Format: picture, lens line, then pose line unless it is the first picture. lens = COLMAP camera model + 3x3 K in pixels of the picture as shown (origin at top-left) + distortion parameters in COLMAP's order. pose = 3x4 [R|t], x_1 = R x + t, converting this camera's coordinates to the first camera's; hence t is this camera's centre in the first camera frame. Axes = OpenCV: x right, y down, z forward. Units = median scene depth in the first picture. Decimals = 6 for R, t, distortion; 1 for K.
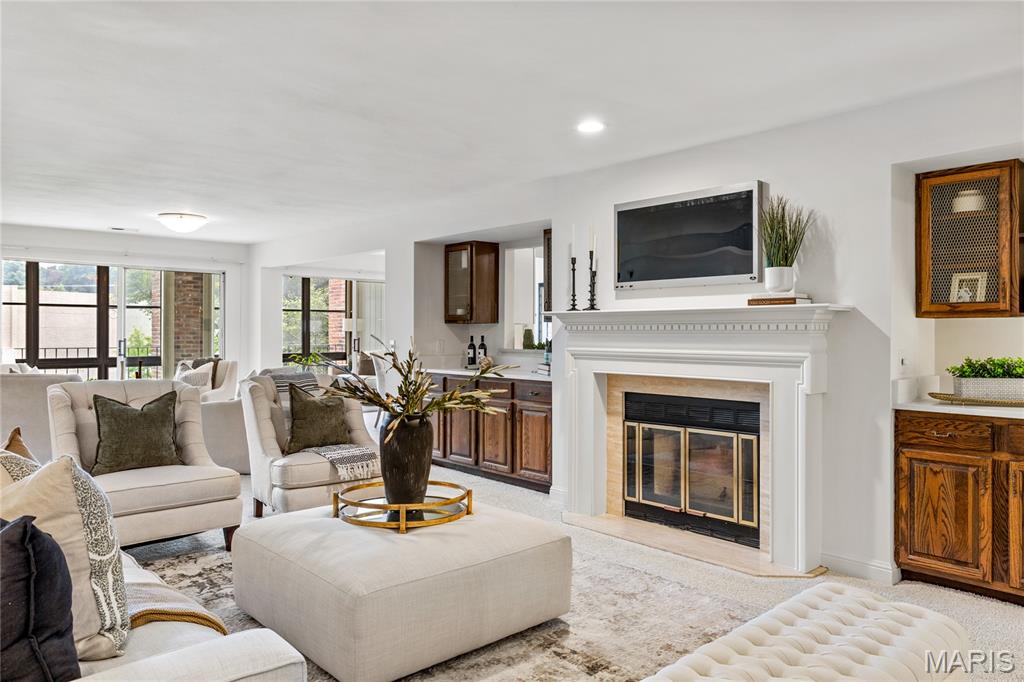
lens RADIAL K [[713.6, 0, 521.0], [0, 713.6, 337.5], [0, 0, 1]] dist [0.007485, -0.003631]
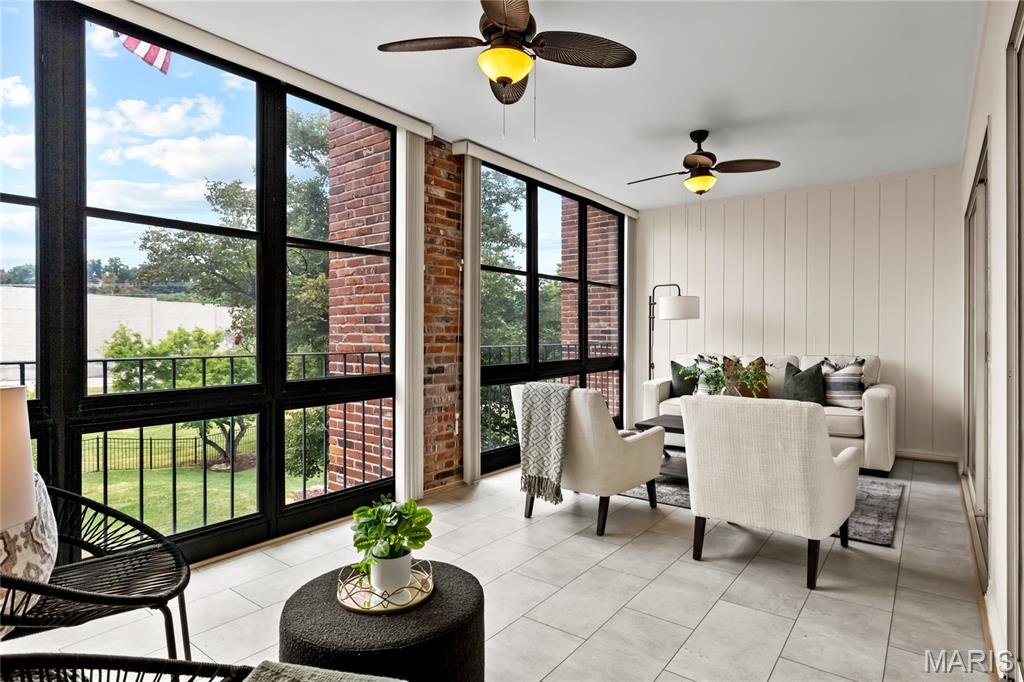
lens RADIAL K [[548.8, 0, 516.2], [0, 548.8, 337.9], [0, 0, 1]] dist [0.008242, 0.001914]
pose [[0.985458, 0.000567, 0.169917, -0.486028], [-0.001405, 0.999987, 0.004814, 0.003933], [-0.169912, -0.004982, 0.985447, 0.675088]]
